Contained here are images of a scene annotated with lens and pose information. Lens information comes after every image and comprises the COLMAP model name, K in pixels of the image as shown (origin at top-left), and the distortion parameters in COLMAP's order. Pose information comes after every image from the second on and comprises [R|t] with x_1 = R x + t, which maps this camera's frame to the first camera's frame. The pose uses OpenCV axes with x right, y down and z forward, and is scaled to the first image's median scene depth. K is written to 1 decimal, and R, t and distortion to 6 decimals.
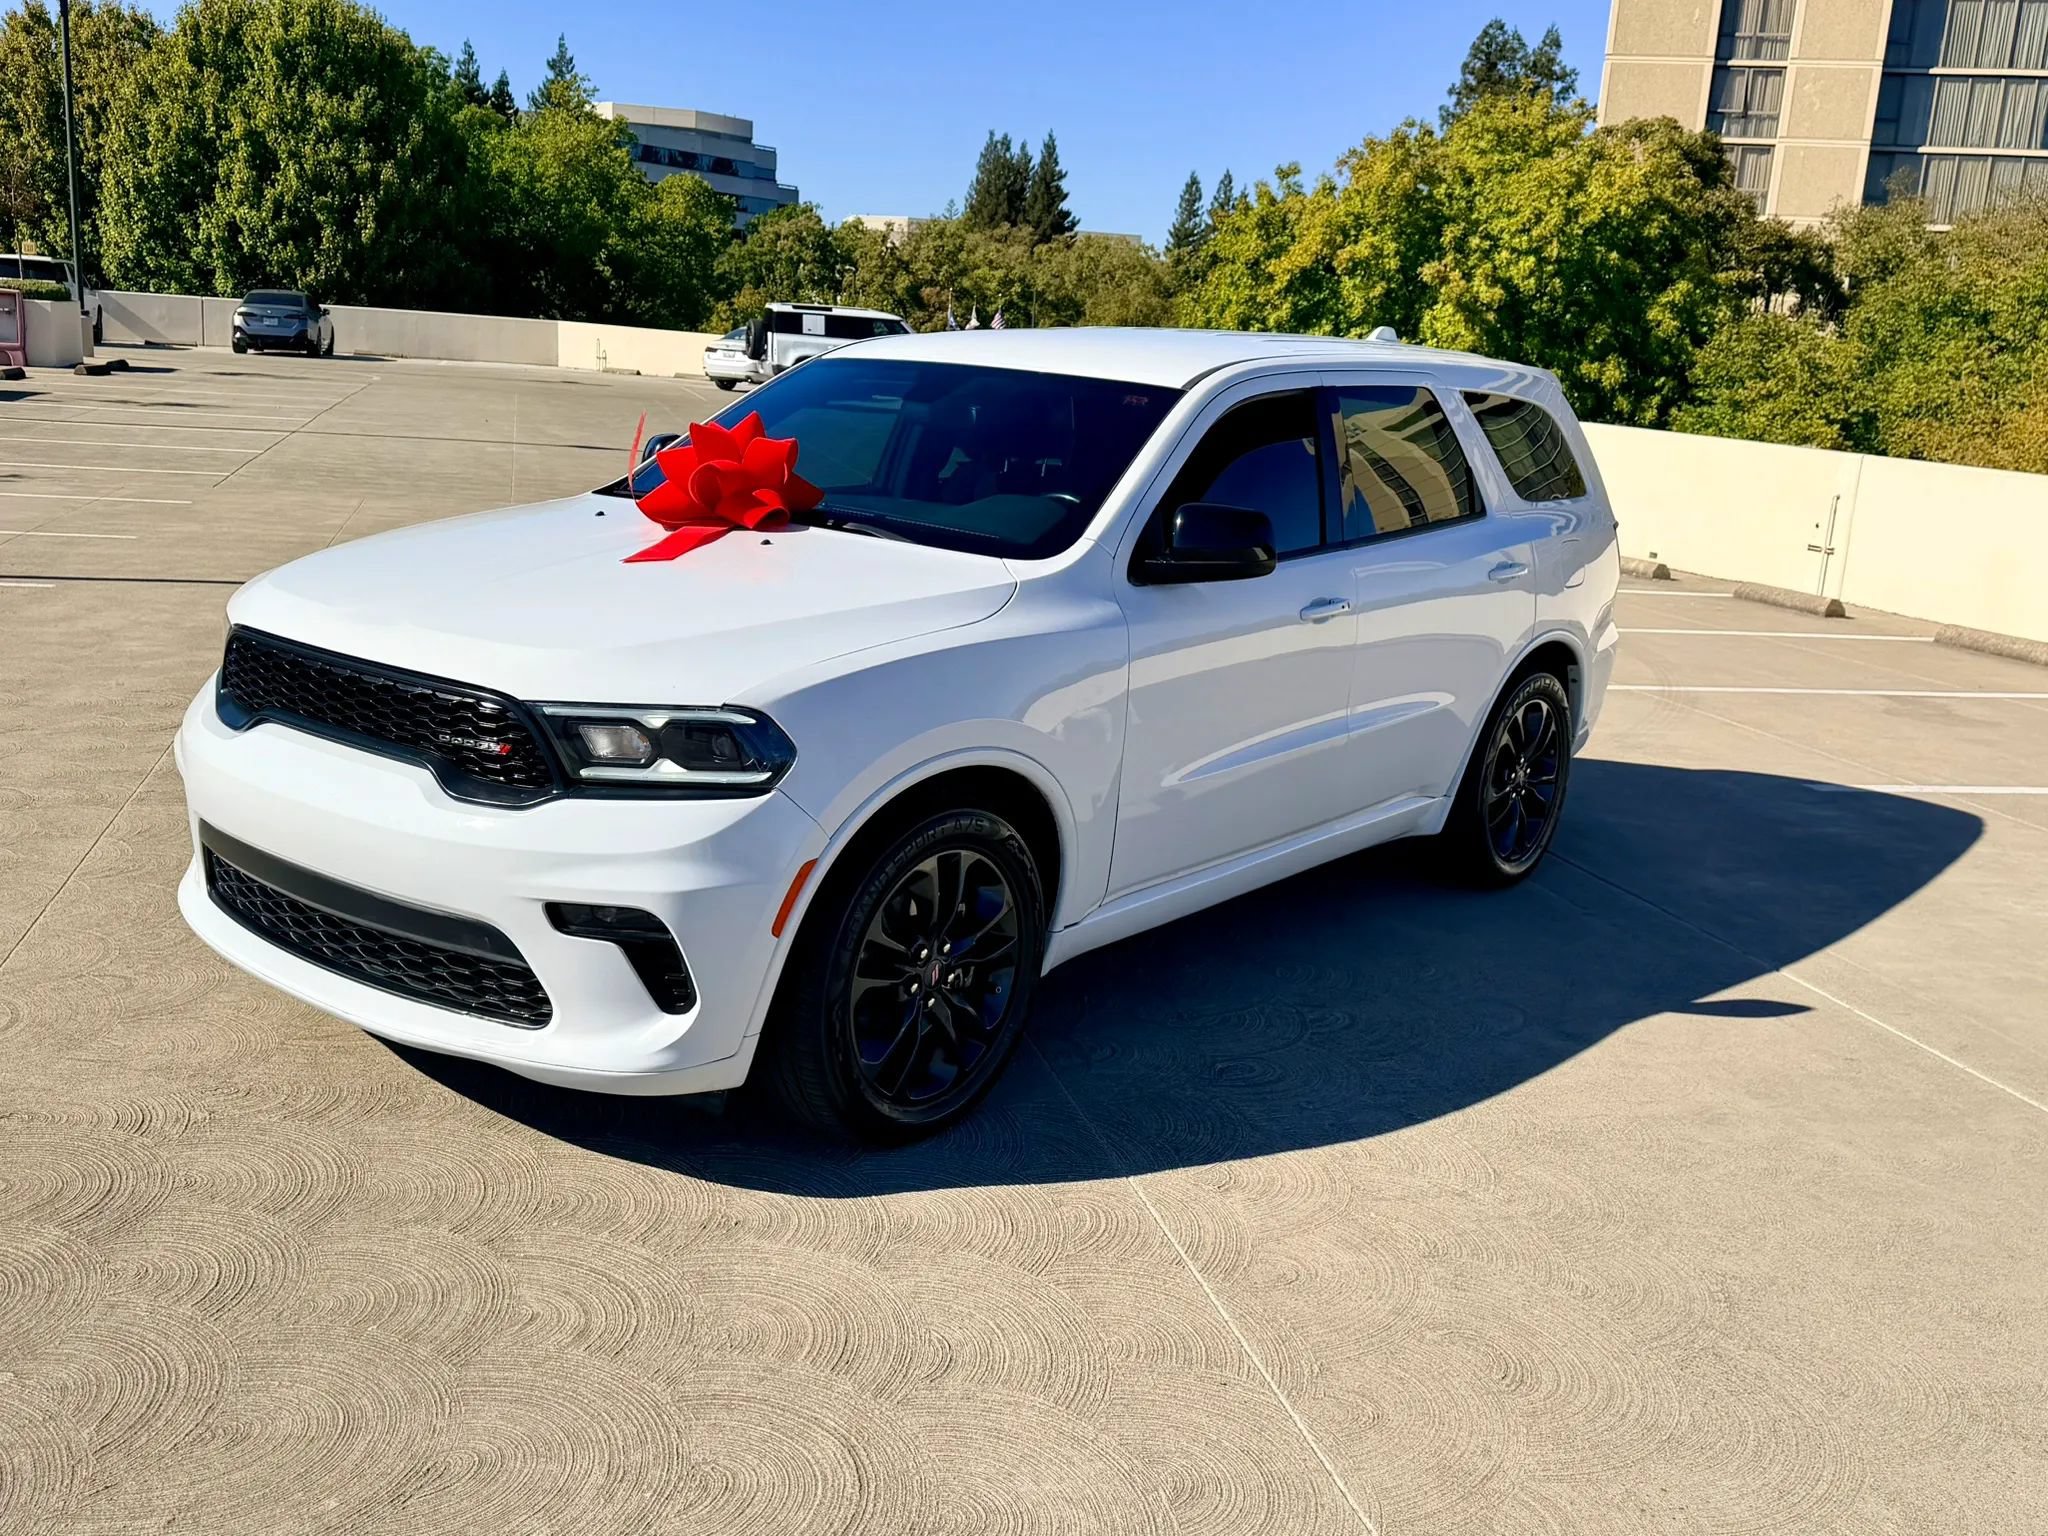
lens RADIAL K [[1925.7, 0, 1021.1], [0, 1925.7, 780.7], [0, 0, 1]] dist [0.030408, 0.000000]
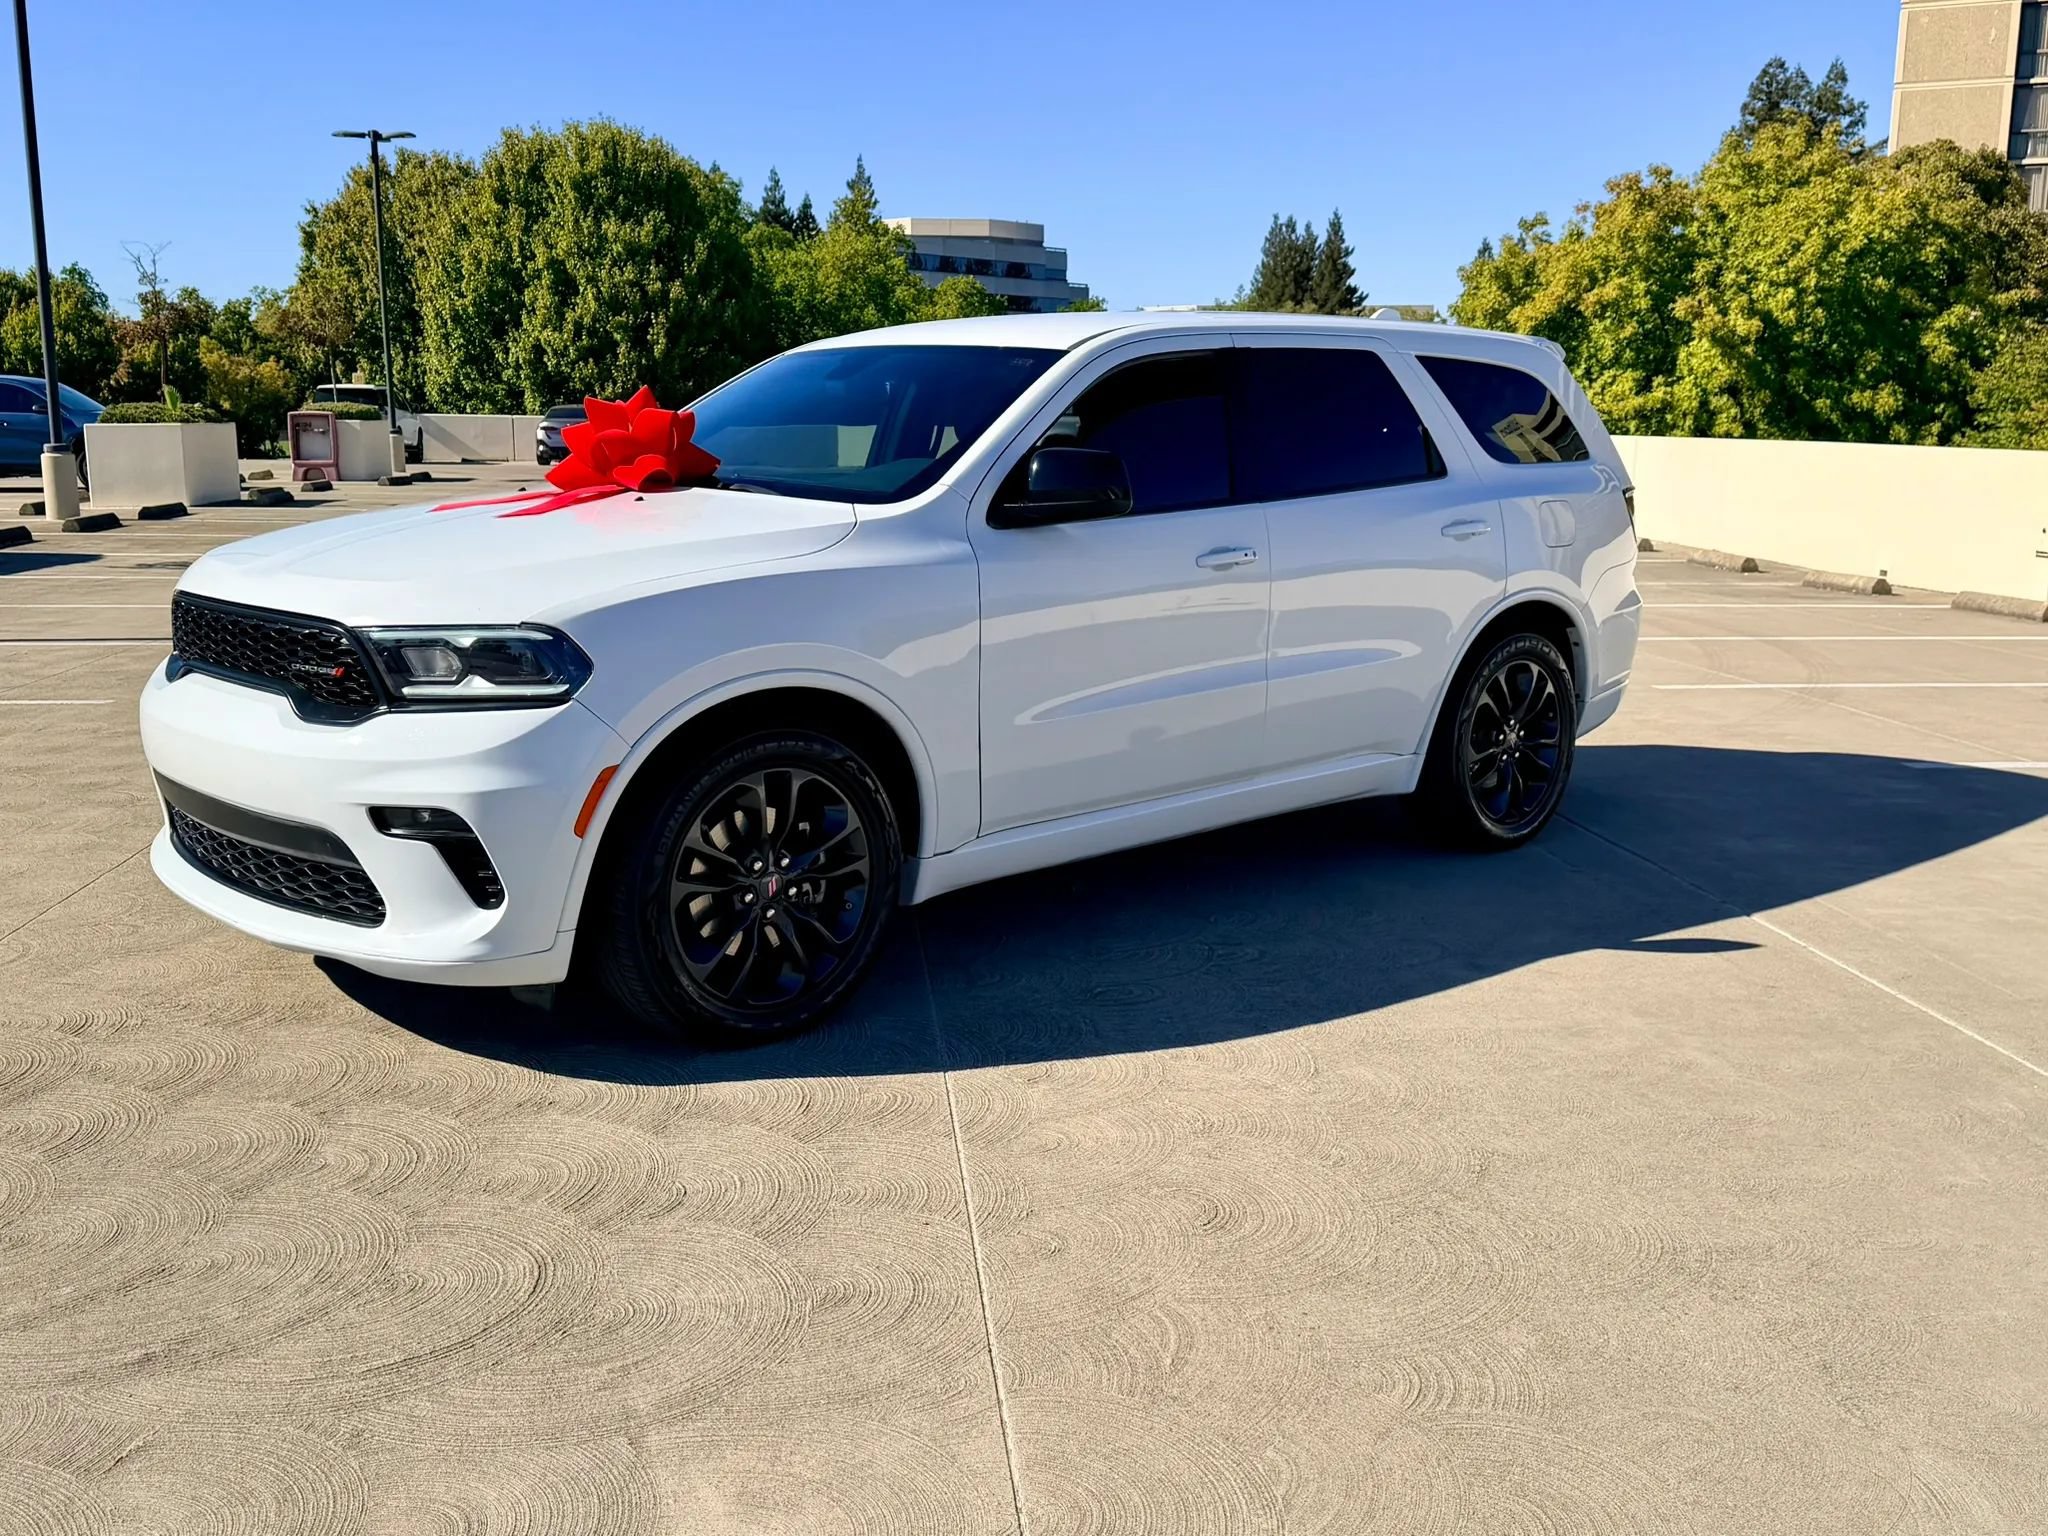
lens RADIAL K [[1925.7, 0, 1044.2], [0, 1925.7, 782.3], [0, 0, 1]] dist [0.030408, 0.000000]
pose [[0.988241, -0.028875, -0.150154, 0.030777], [0.022271, 0.998717, -0.045478, 0.011005], [0.151275, 0.041599, 0.987616, -0.004026]]
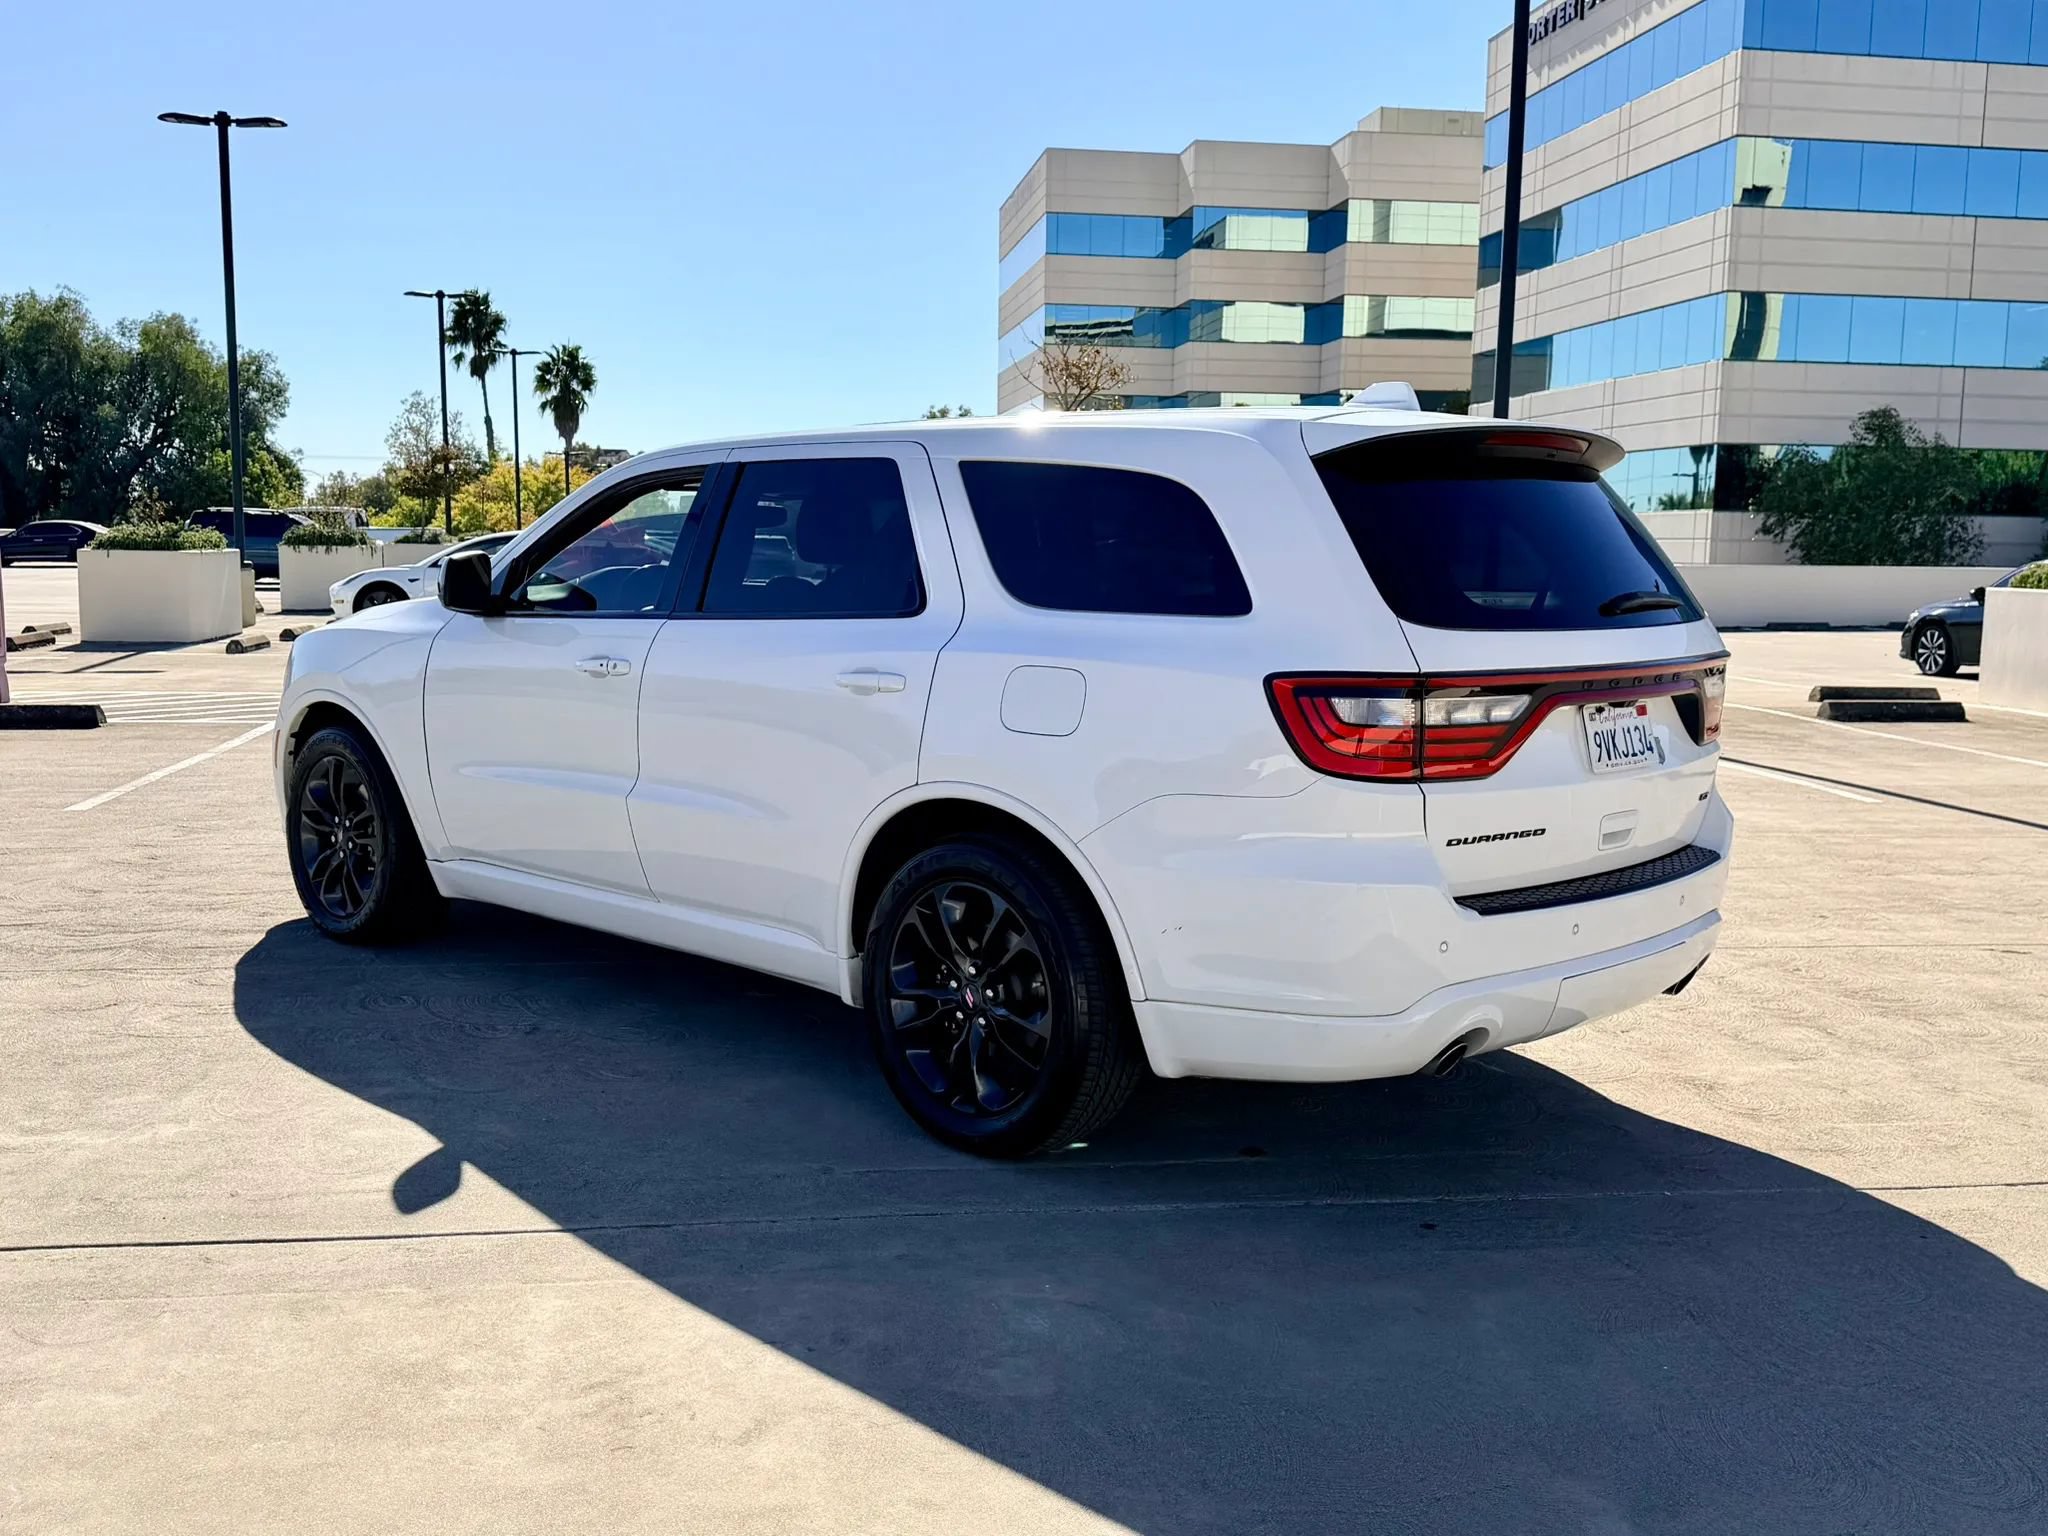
lens RADIAL K [[1925.7, 0, 1035.3], [0, 1925.7, 764.4], [0, 0, 1]] dist [0.030408, 0.000000]
pose [[-0.102593, 0.050520, -0.993440, 0.171936], [-0.250512, 0.965207, 0.074955, -0.025573], [0.962662, 0.256559, -0.086368, 0.193606]]
